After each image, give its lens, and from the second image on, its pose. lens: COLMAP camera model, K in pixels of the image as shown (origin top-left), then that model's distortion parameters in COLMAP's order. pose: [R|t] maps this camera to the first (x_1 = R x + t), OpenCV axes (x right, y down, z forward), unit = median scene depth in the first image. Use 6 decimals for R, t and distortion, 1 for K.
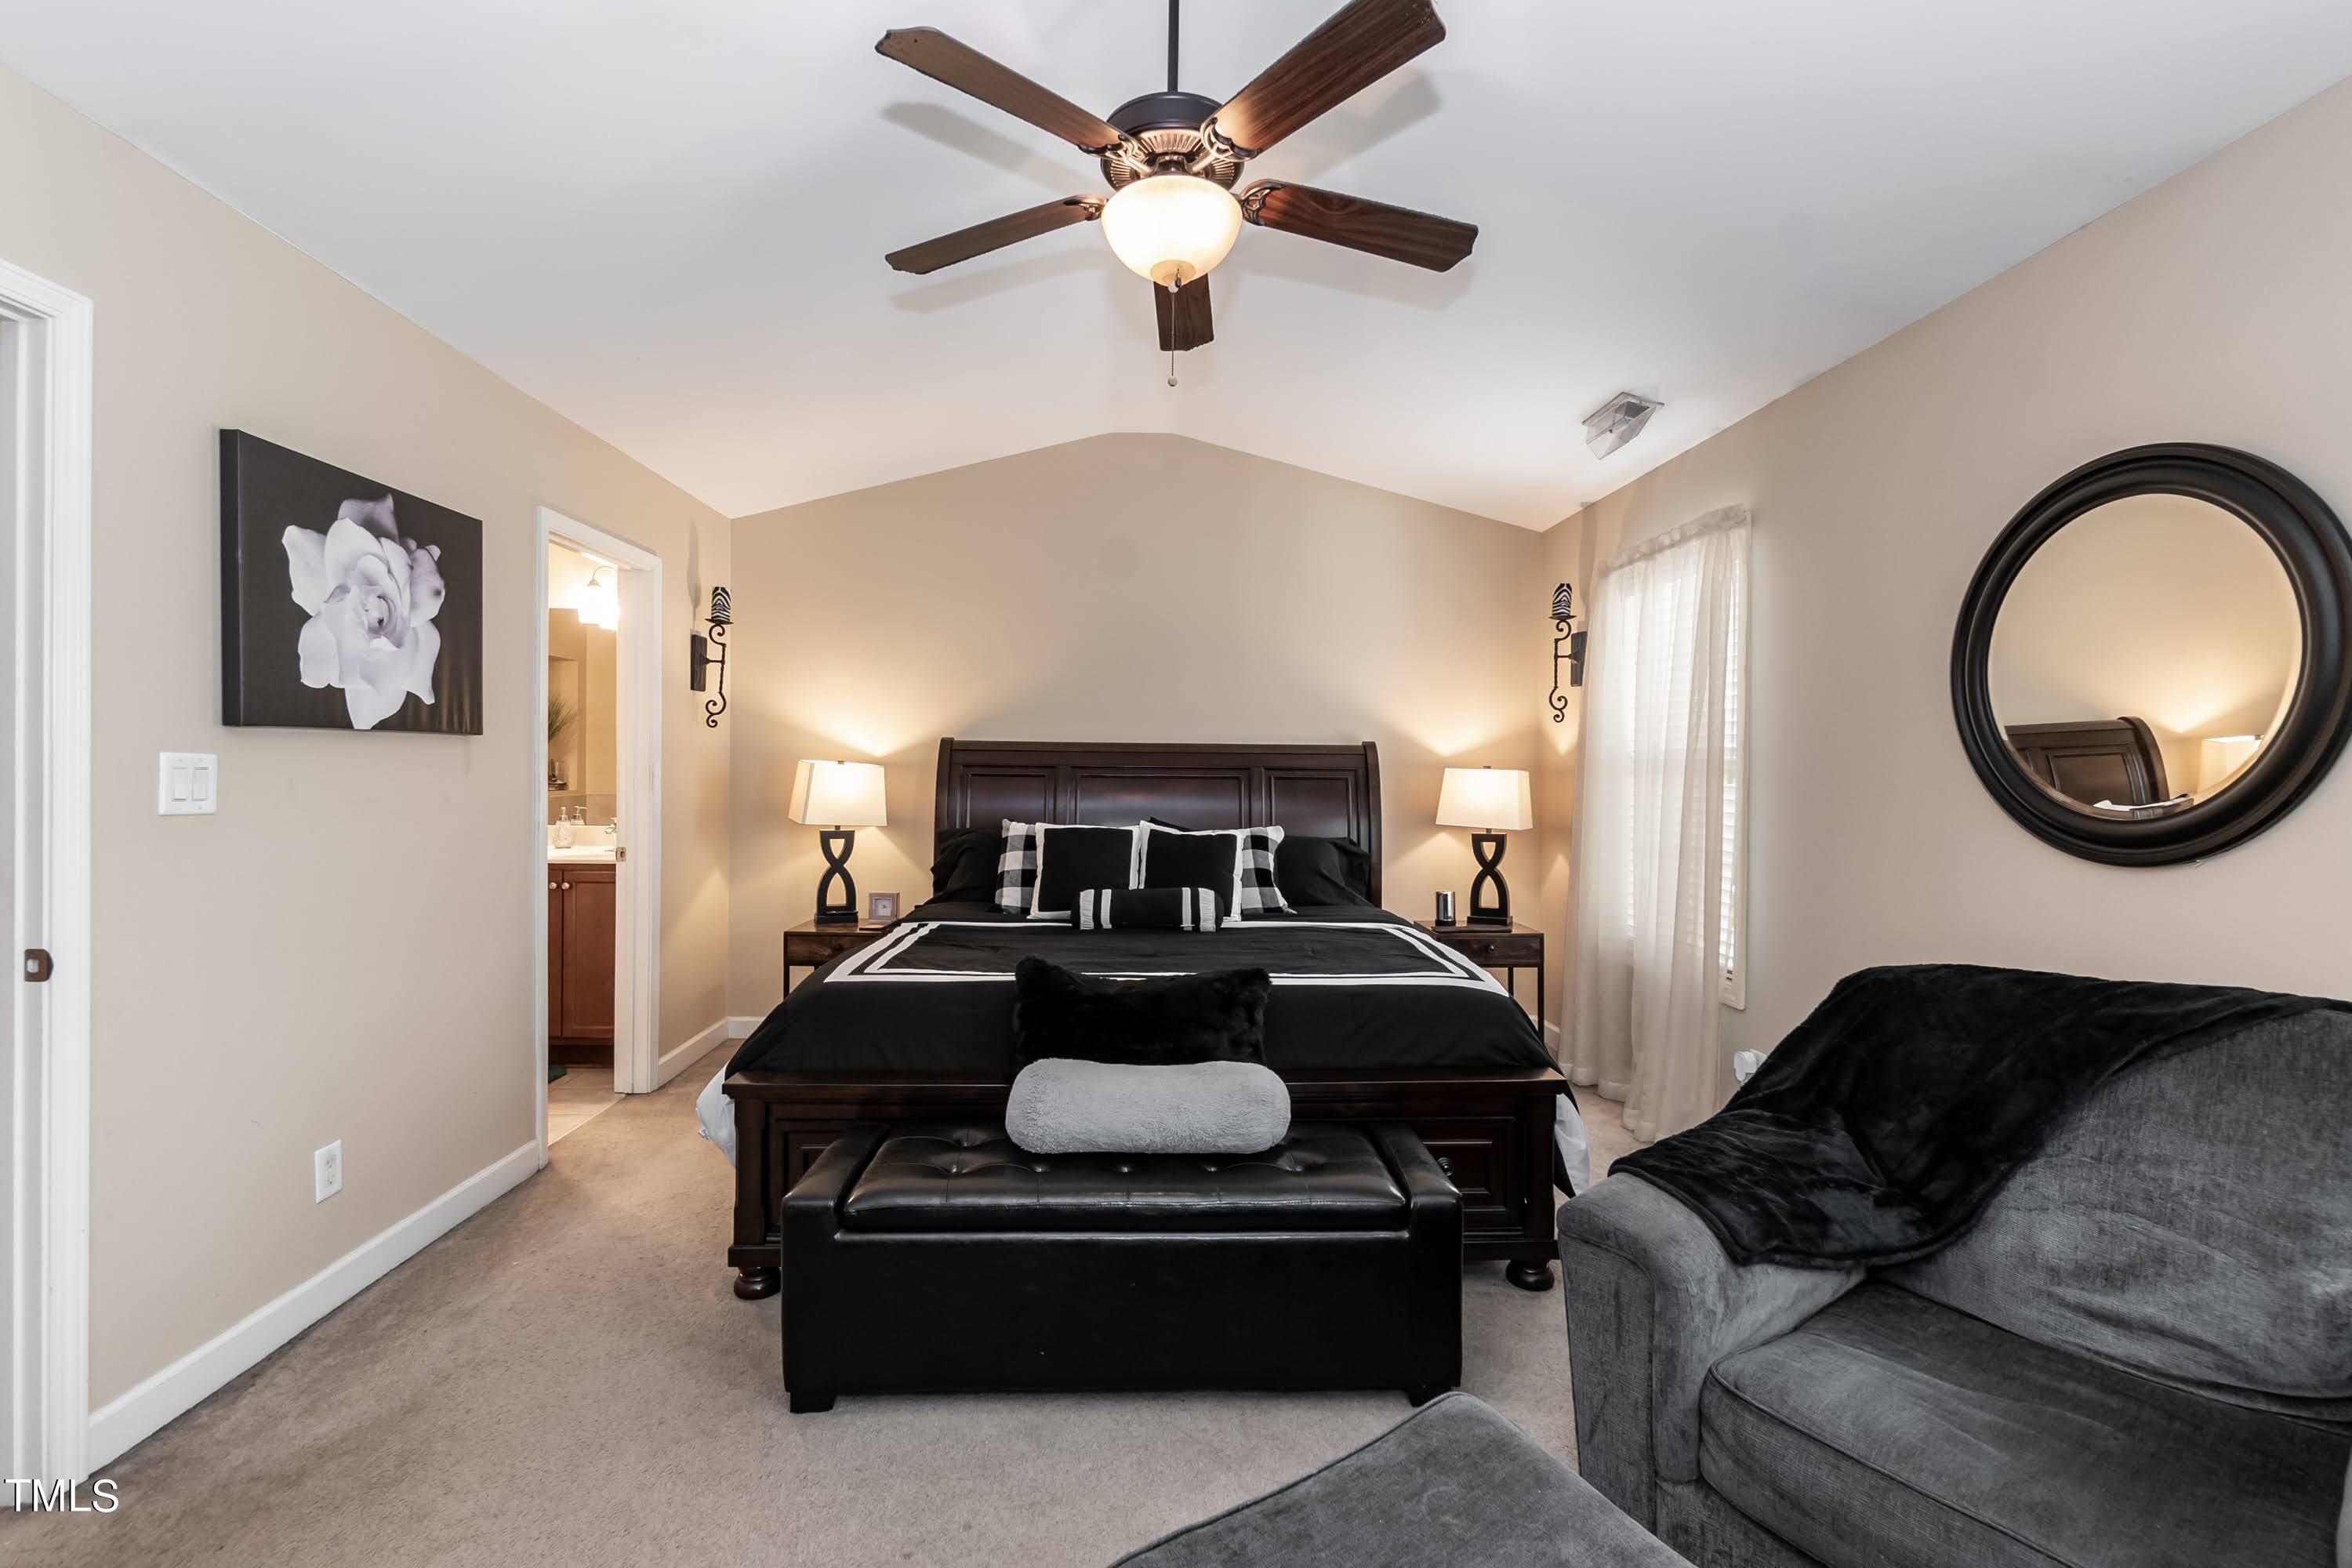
lens RADIAL K [[1040.7, 0, 1156.2], [0, 1040.7, 789.0], [0, 0, 1]] dist [-0.011044, -0.000199]
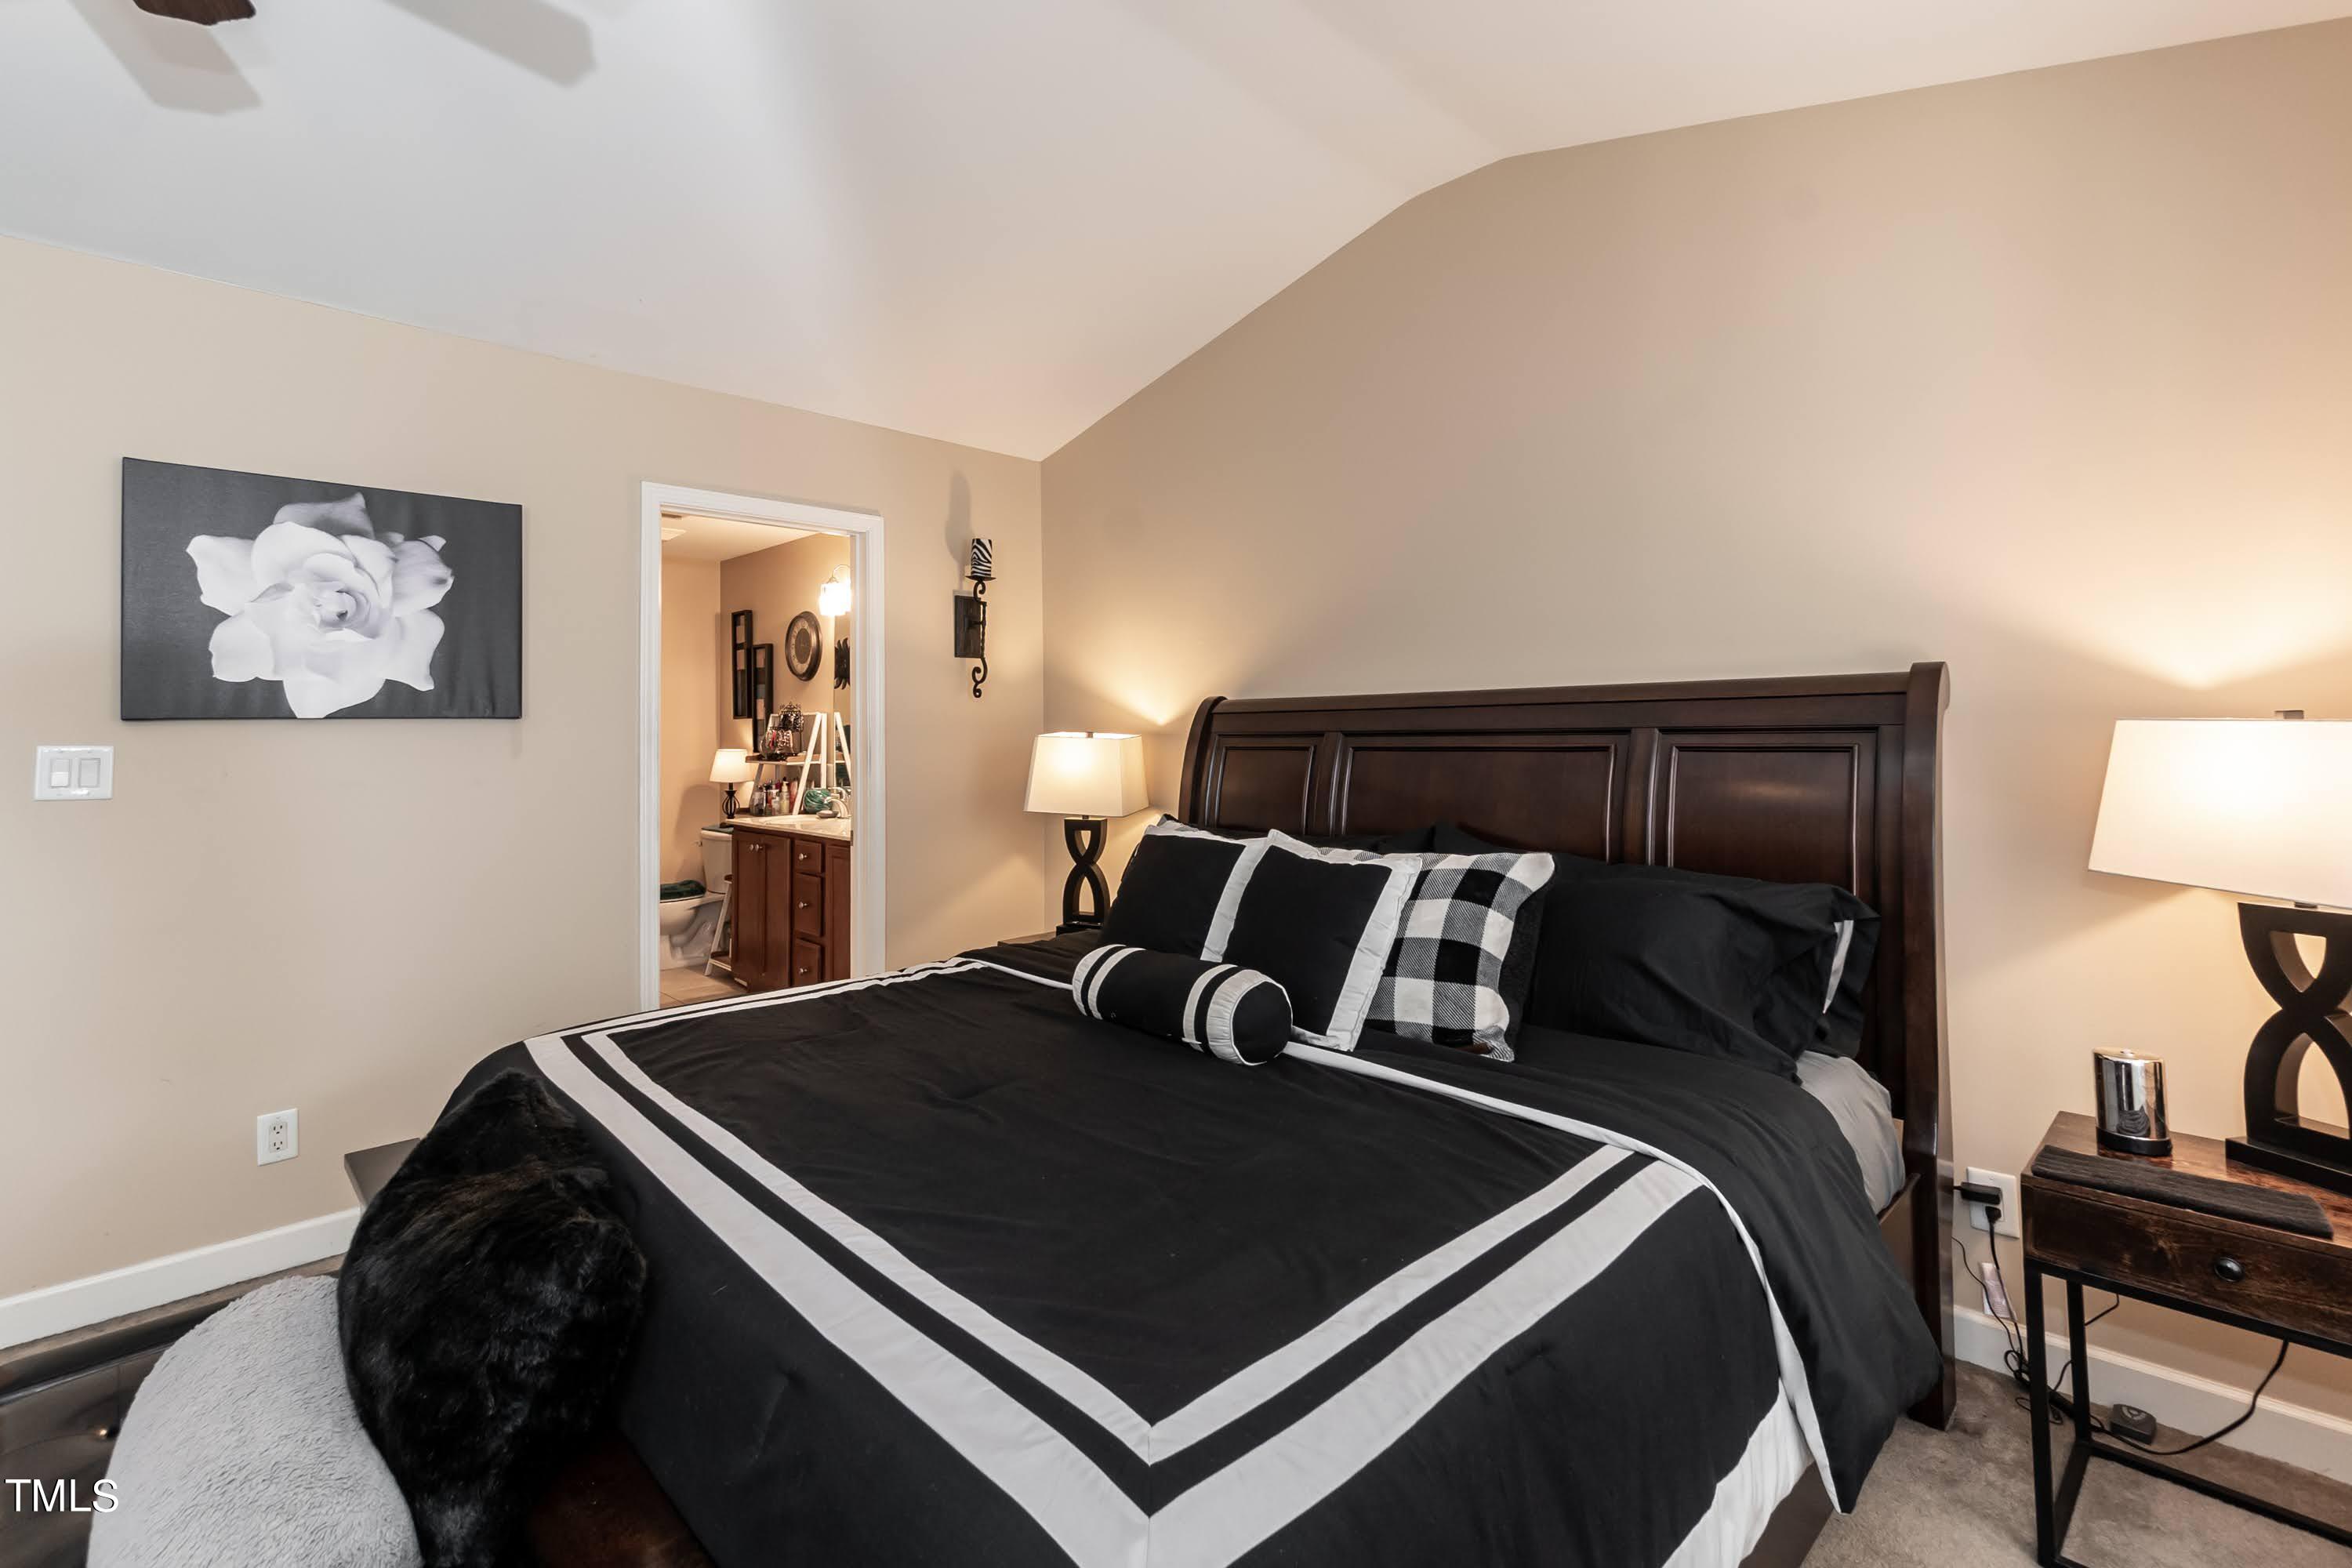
lens RADIAL K [[1040.7, 0, 1149.4], [0, 1040.7, 713.7], [0, 0, 1]] dist [-0.011044, -0.000199]
pose [[0.674661, -0.034222, -0.737334, 0.562158], [0.004279, 0.999089, -0.042456, -0.013530], [0.738115, 0.025489, 0.674193, 0.885595]]
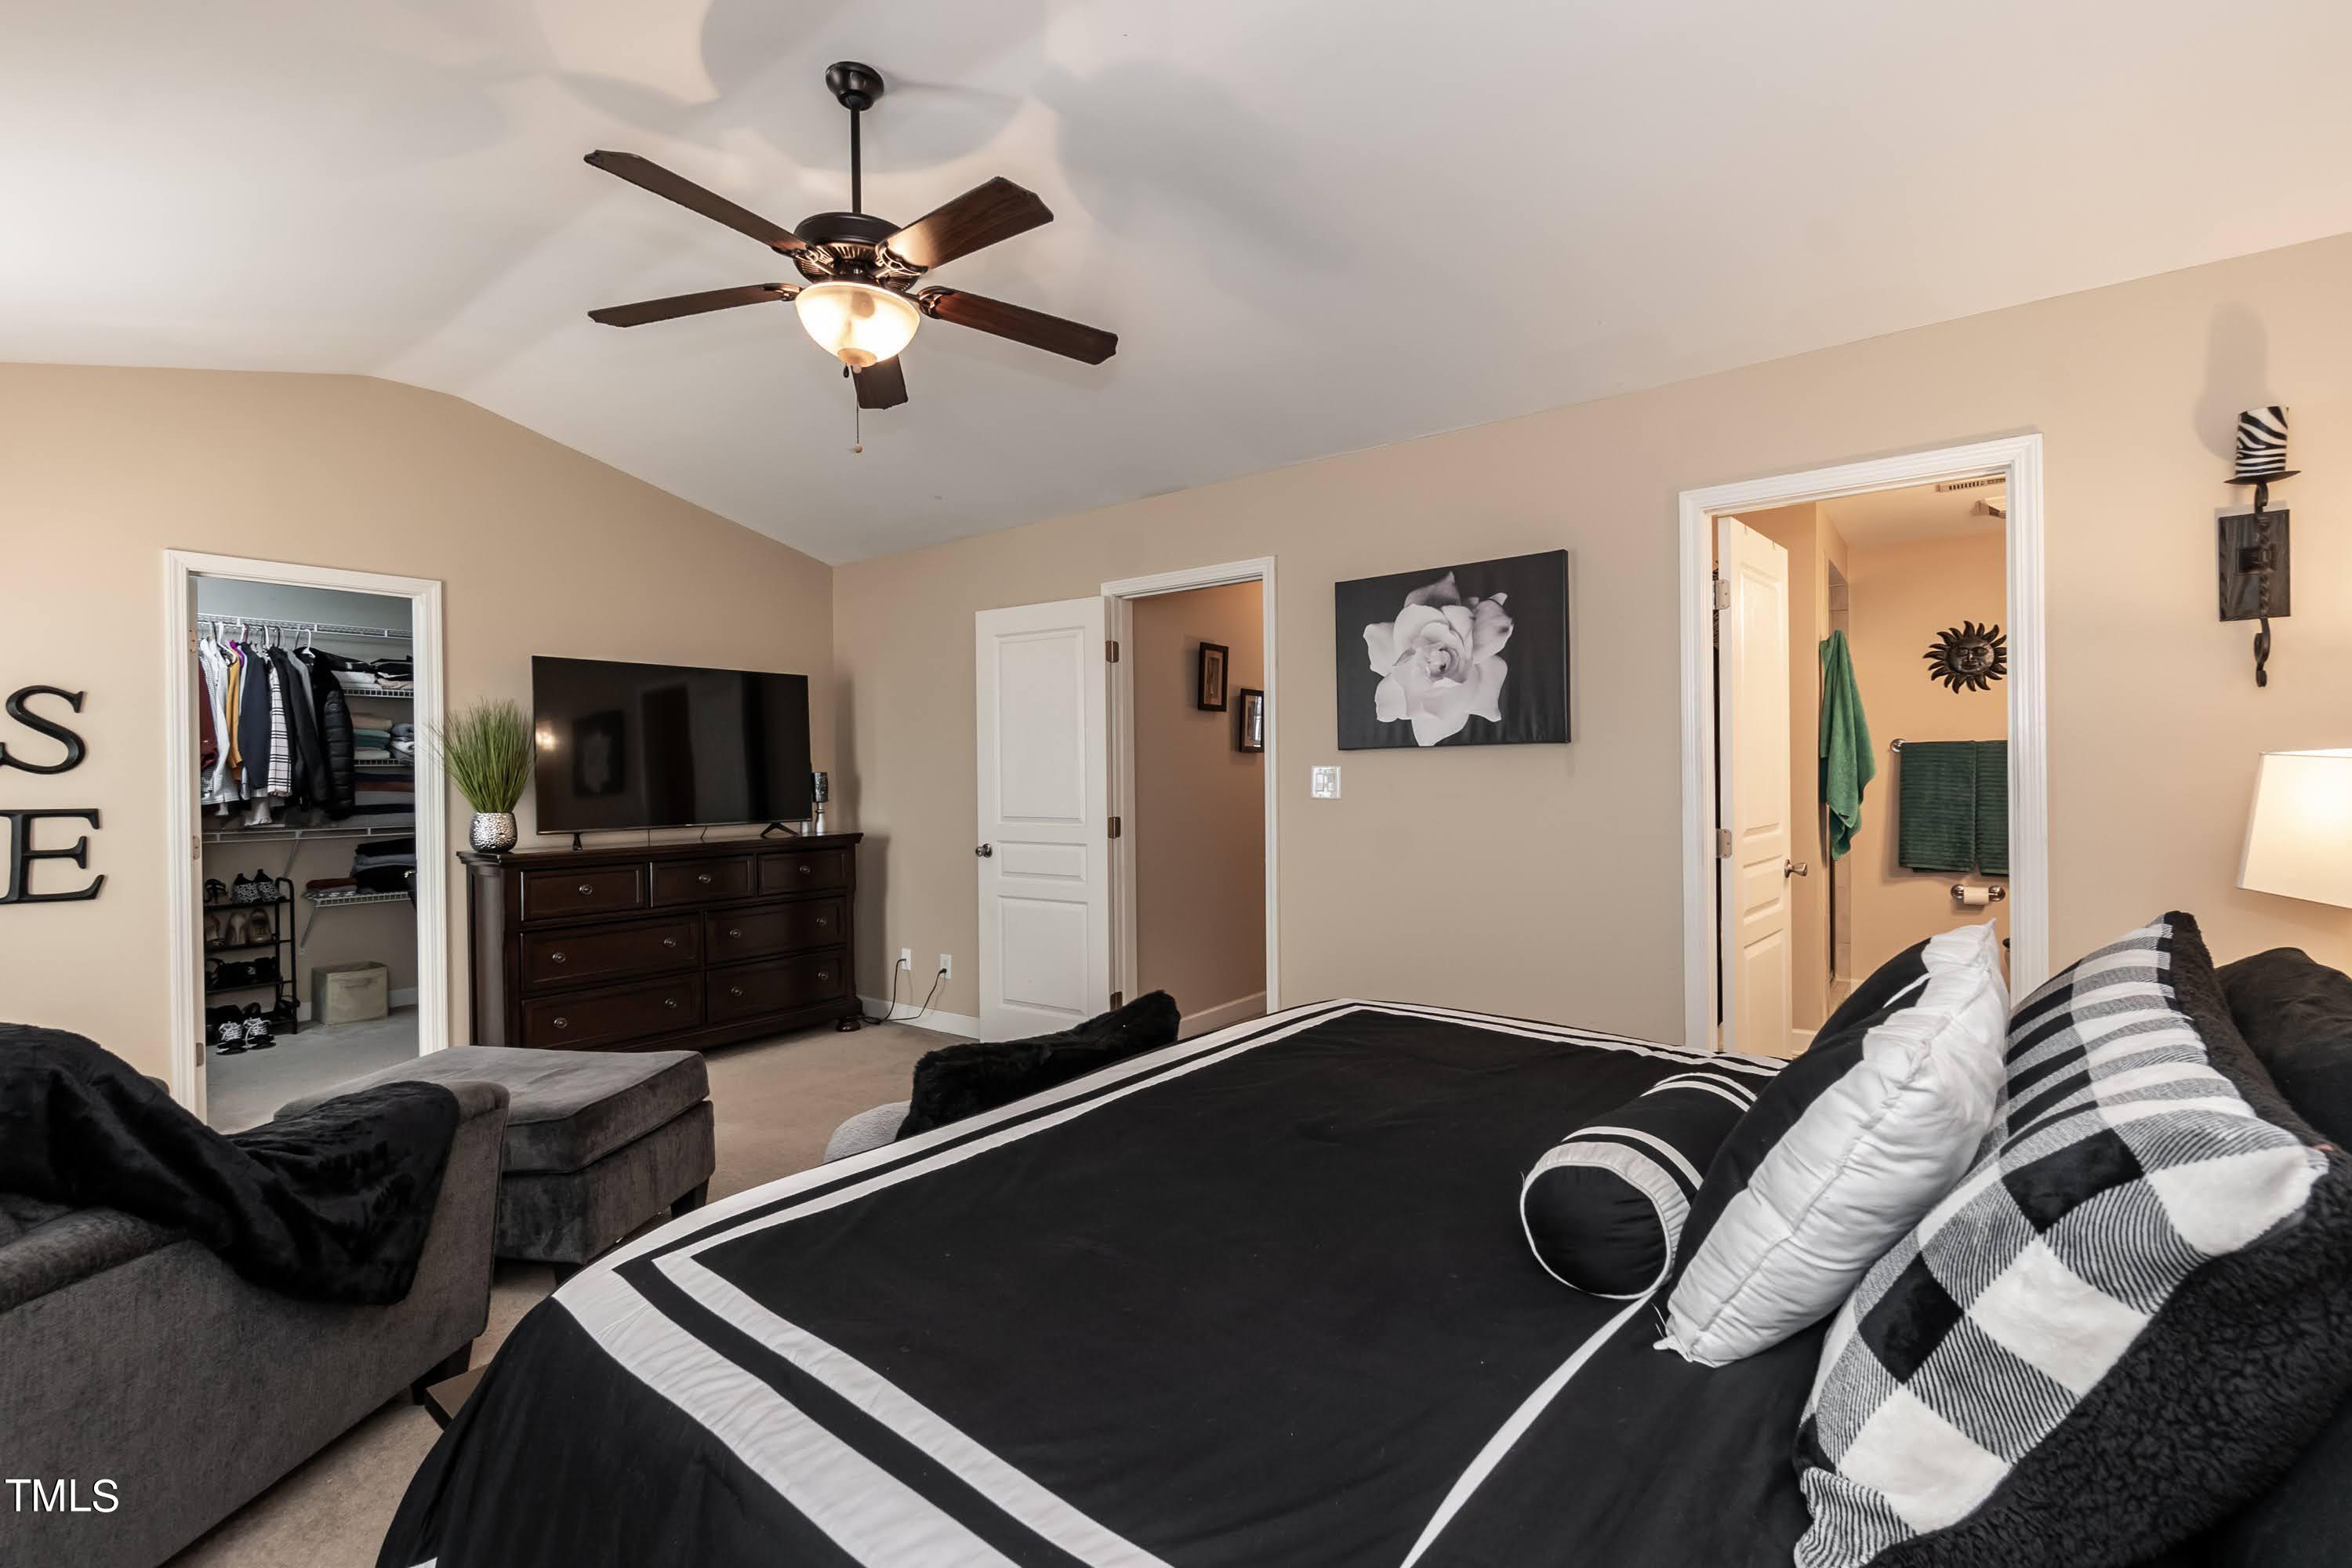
lens RADIAL K [[1040.7, 0, 1175.1], [0, 1040.7, 767.8], [0, 0, 1]] dist [-0.011044, -0.000199]
pose [[-0.649116, -0.002724, -0.760685, 0.528712], [-0.008668, 0.999955, 0.003816, -0.029378], [0.760640, 0.009070, -0.649110, 1.604114]]
